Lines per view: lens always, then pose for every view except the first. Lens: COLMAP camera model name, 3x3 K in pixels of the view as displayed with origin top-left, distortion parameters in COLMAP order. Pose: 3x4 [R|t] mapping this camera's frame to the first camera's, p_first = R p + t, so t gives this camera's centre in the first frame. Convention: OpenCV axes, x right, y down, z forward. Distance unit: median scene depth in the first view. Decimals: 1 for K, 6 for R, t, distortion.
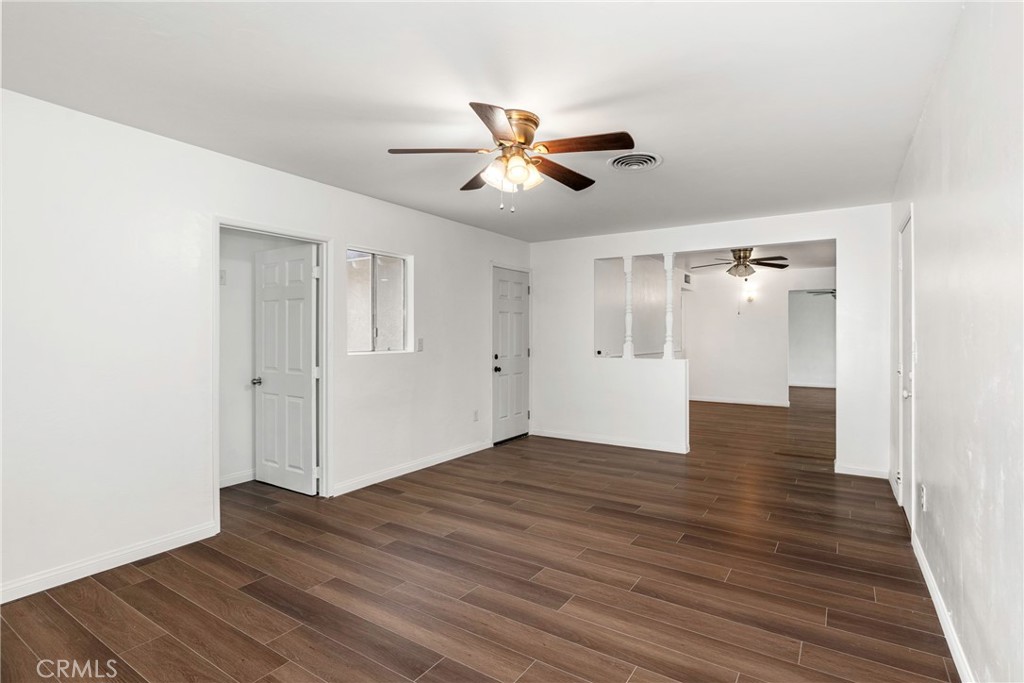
lens RADIAL K [[503.8, 0, 522.9], [0, 503.8, 332.3], [0, 0, 1]] dist [-0.010838, 0.003302]
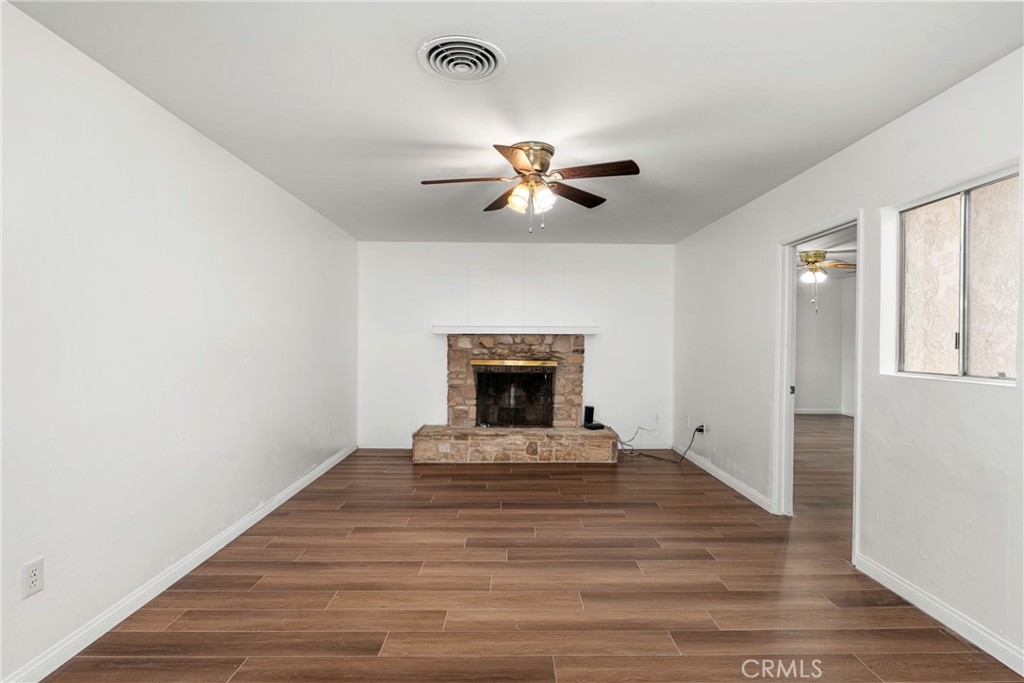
lens RADIAL K [[503.8, 0, 515.8], [0, 503.8, 348.6], [0, 0, 1]] dist [-0.010838, 0.003302]
pose [[-0.837392, 0.005574, -0.546575, 0.575902], [-0.002506, 0.999898, 0.014037, 0.003717], [0.546597, 0.013124, -0.837293, 1.794487]]
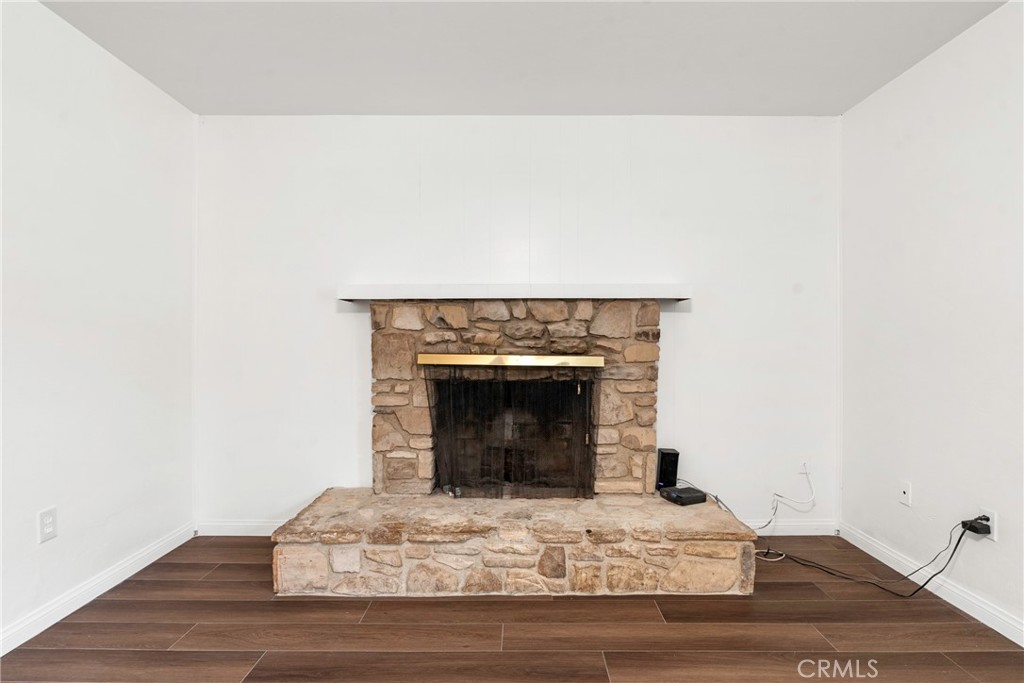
lens RADIAL K [[503.8, 0, 516.6], [0, 503.8, 341.6], [0, 0, 1]] dist [-0.010838, 0.003302]
pose [[-0.846065, 0.006767, -0.533036, -0.008111], [0.003325, 0.999967, 0.007417, 0.046129], [0.533069, 0.004503, -0.846060, 0.932751]]
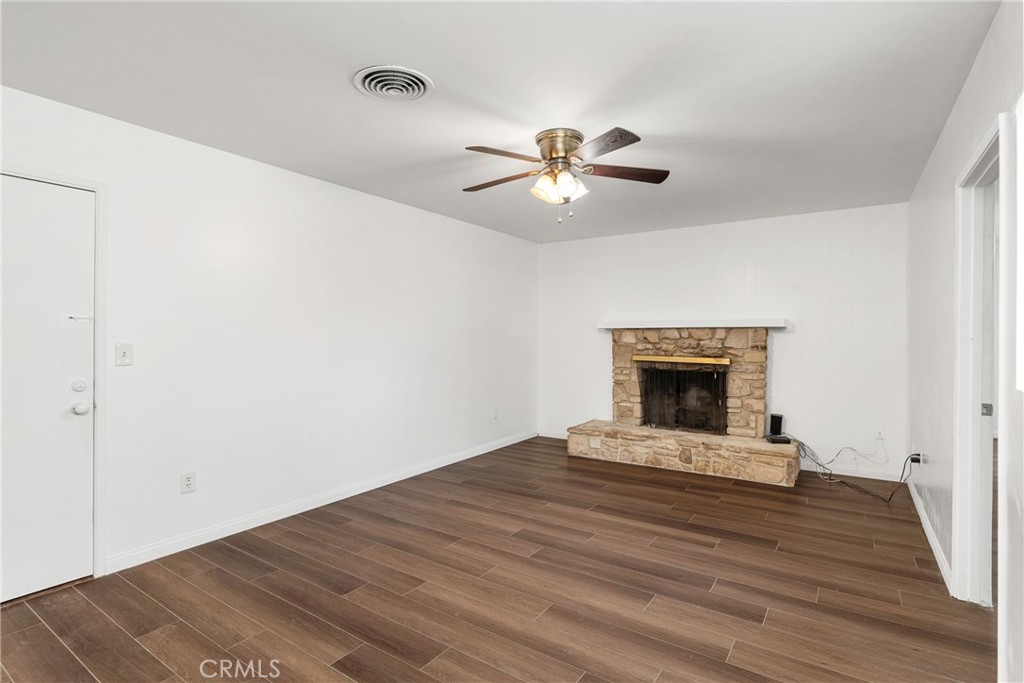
lens RADIAL K [[503.8, 0, 514.8], [0, 503.8, 336.2], [0, 0, 1]] dist [-0.010838, 0.003302]
pose [[-0.999586, 0.000639, 0.028749, 0.040205], [0.000603, 0.999999, -0.001256, 0.006502], [-0.028749, -0.001238, -0.999586, 1.944715]]
